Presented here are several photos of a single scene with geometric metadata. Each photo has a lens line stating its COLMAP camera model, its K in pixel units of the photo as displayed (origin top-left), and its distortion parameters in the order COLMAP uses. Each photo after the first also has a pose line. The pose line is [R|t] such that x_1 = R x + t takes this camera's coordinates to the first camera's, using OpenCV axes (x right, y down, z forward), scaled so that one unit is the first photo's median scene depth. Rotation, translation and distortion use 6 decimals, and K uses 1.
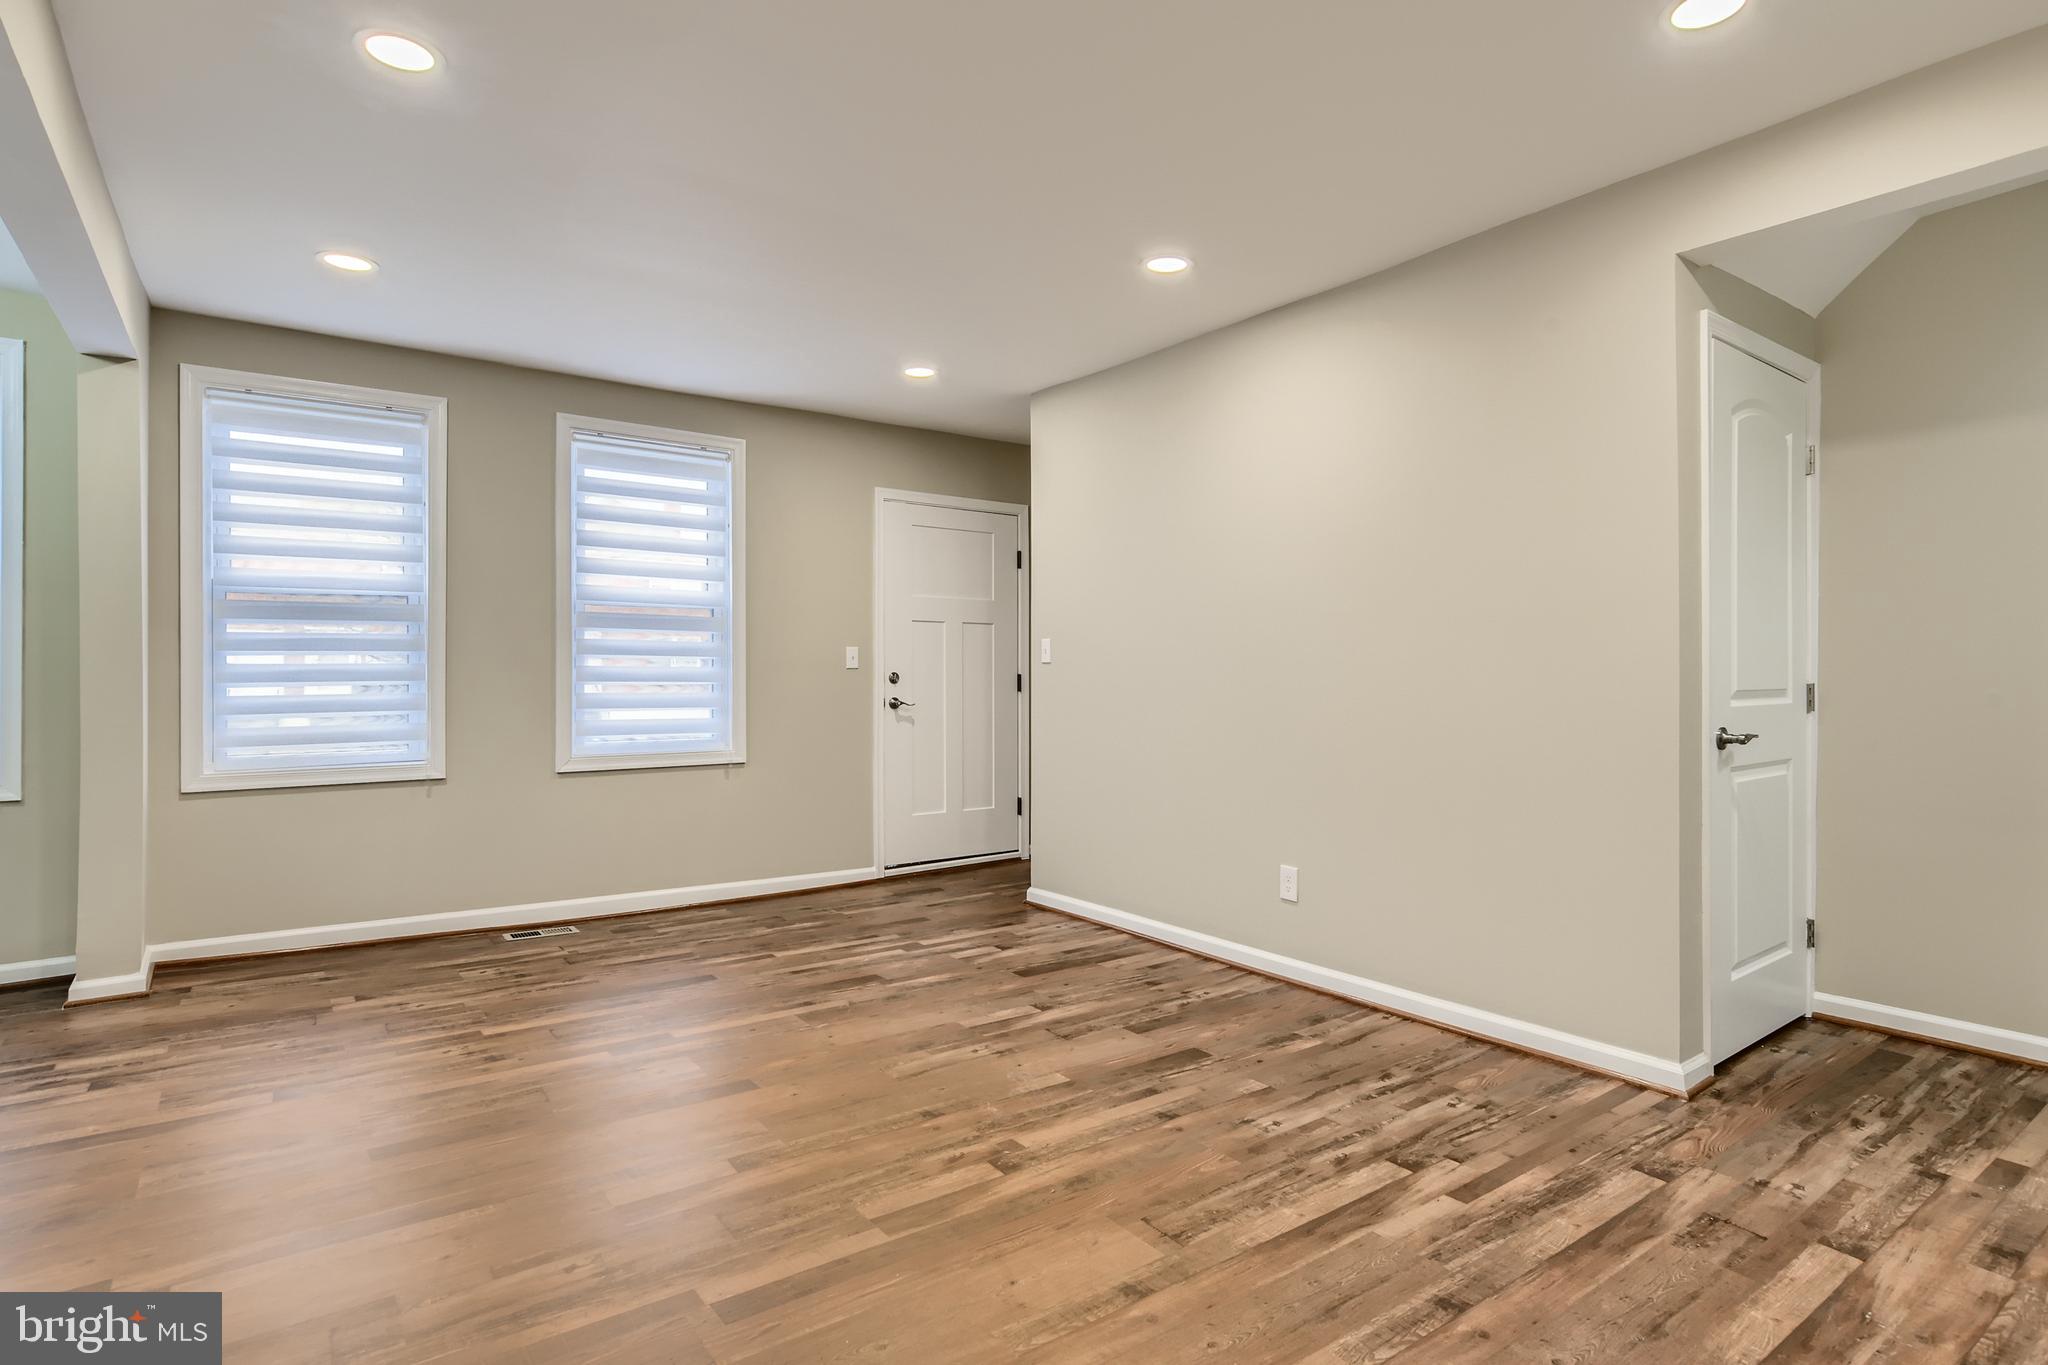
lens RADIAL K [[1046.8, 0, 1024.0], [0, 1046.8, 682.5], [0, 0, 1]] dist [-0.002546, 0.000347]
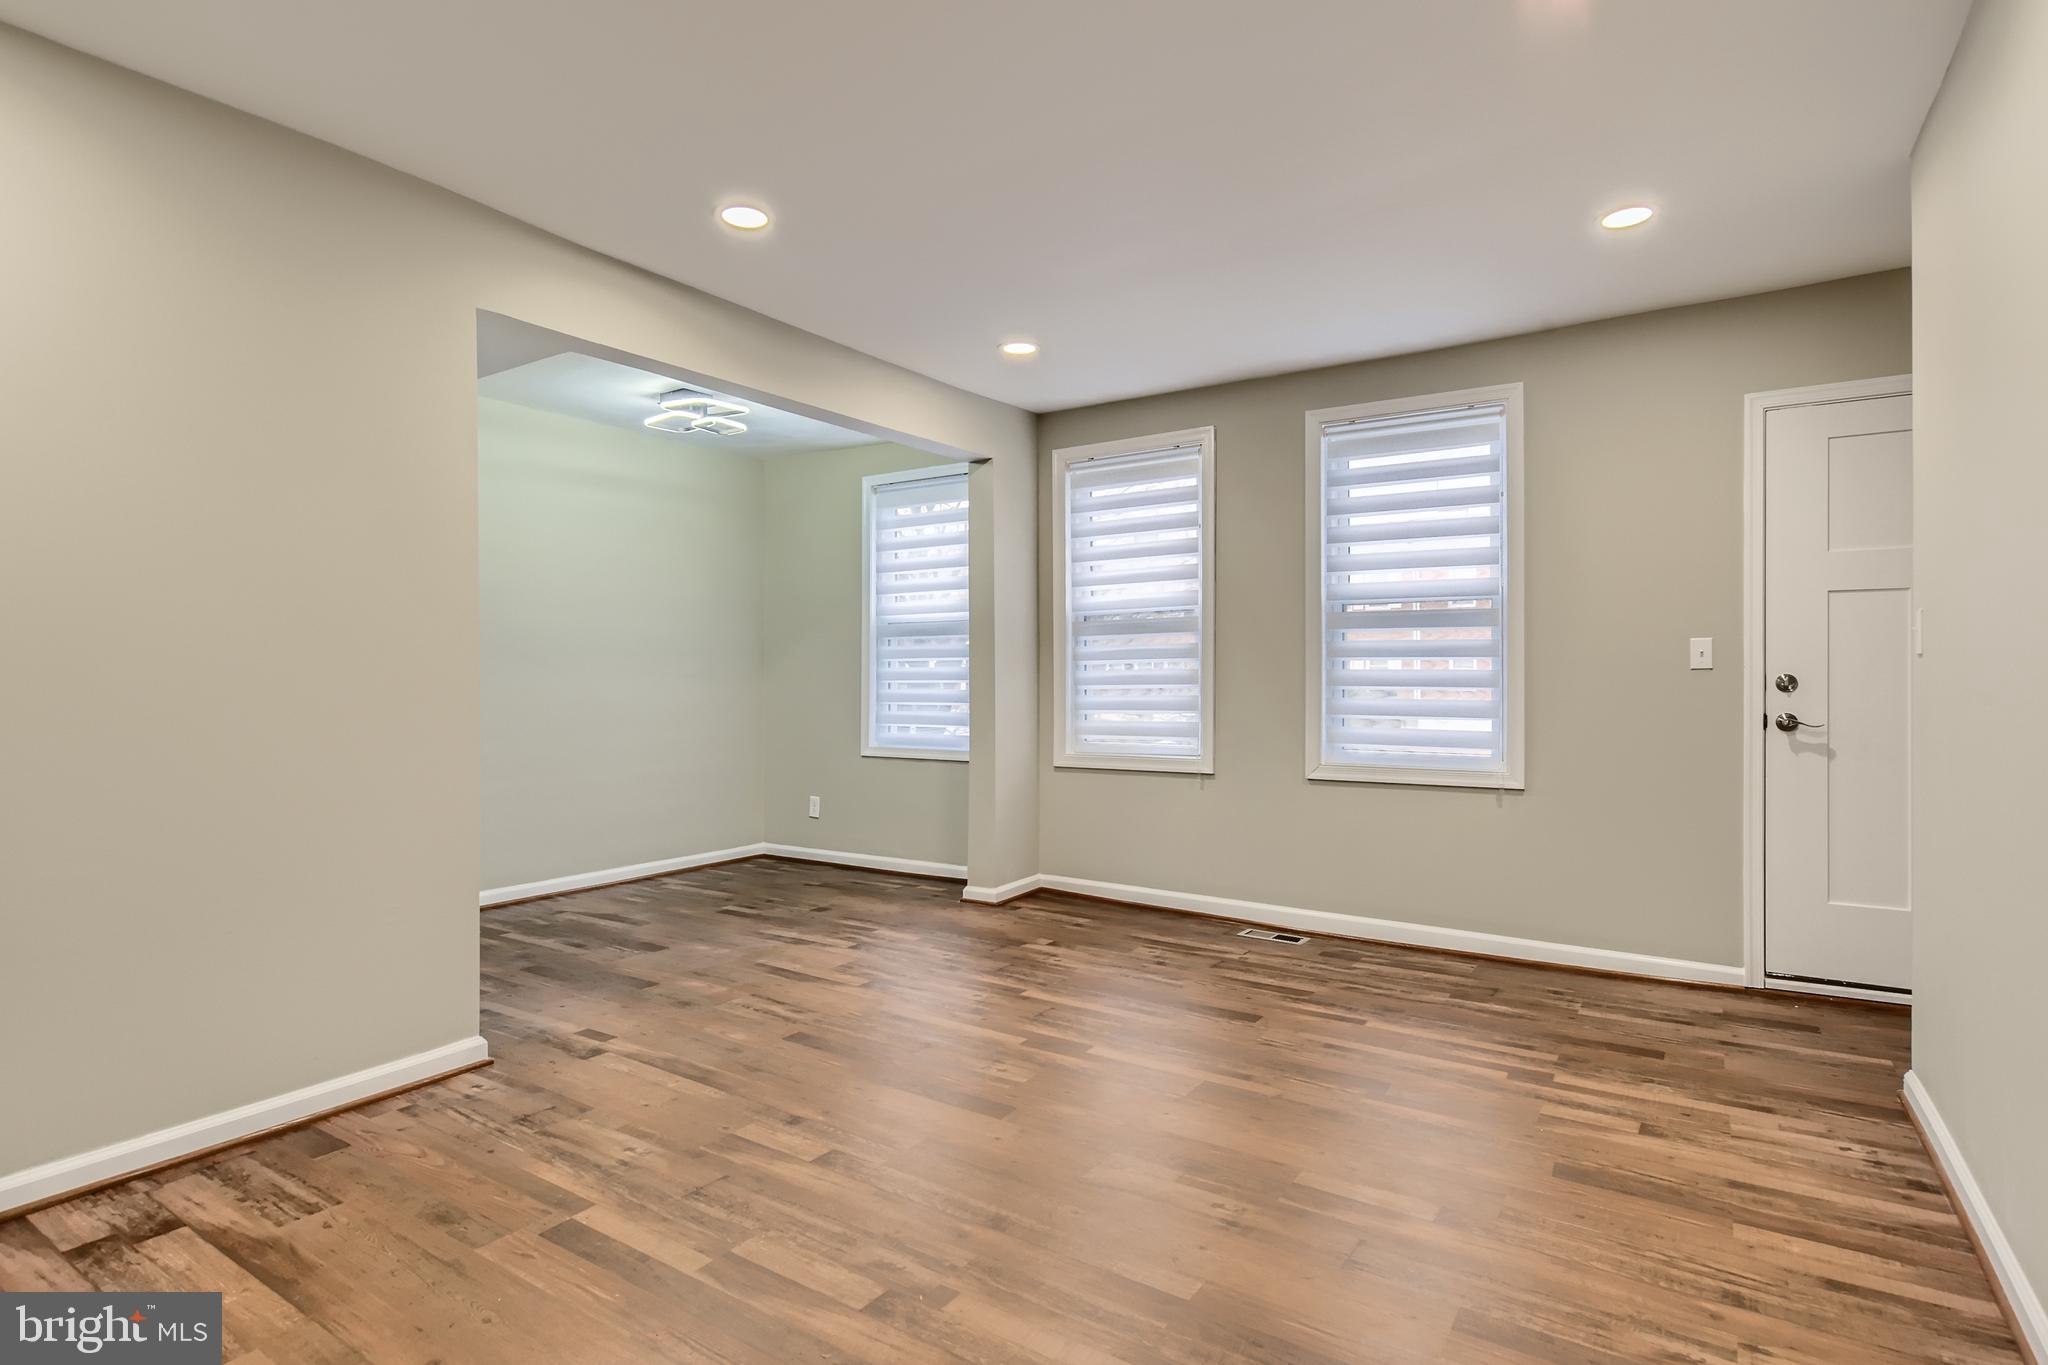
lens RADIAL K [[1039.0, 0, 1031.0], [0, 1039.0, 689.3], [0, 0, 1]] dist [0.001316, 0.000481]
pose [[0.356982, 0.008461, -0.934073, 0.408449], [-0.006139, 0.999959, 0.006711, -0.002838], [0.934091, 0.003338, 0.357019, 0.452076]]
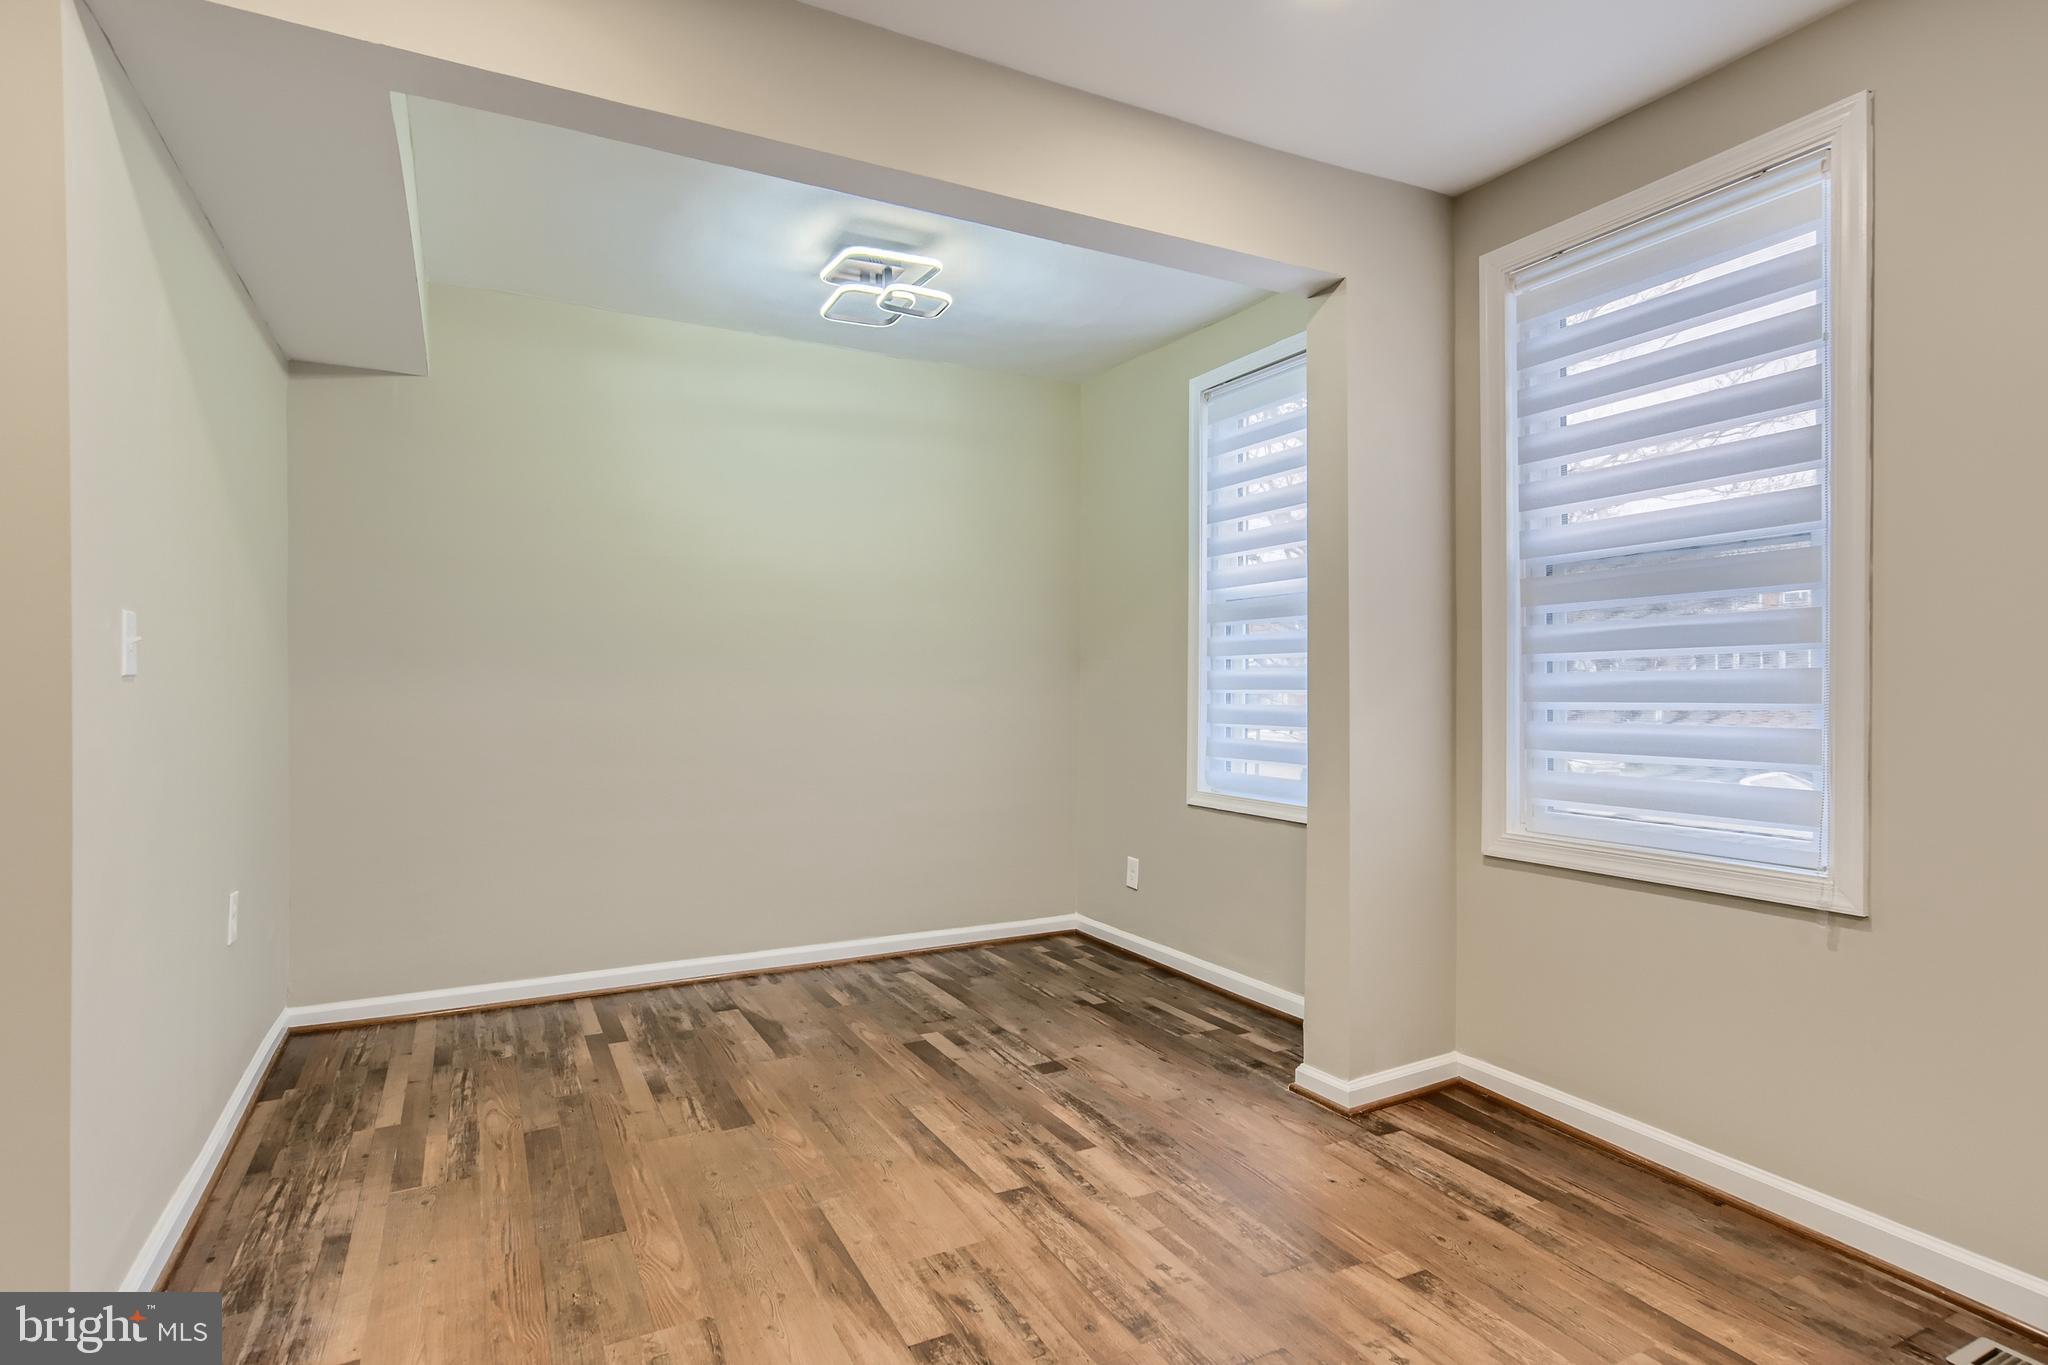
lens RADIAL K [[1046.8, 0, 1024.0], [0, 1046.8, 682.5], [0, 0, 1]] dist [-0.002546, 0.000347]
pose [[-0.138437, -0.001220, -0.990370, -0.050368], [-0.007300, 0.999973, -0.000211, -0.008665], [0.990344, 0.007201, -0.138442, 0.726124]]
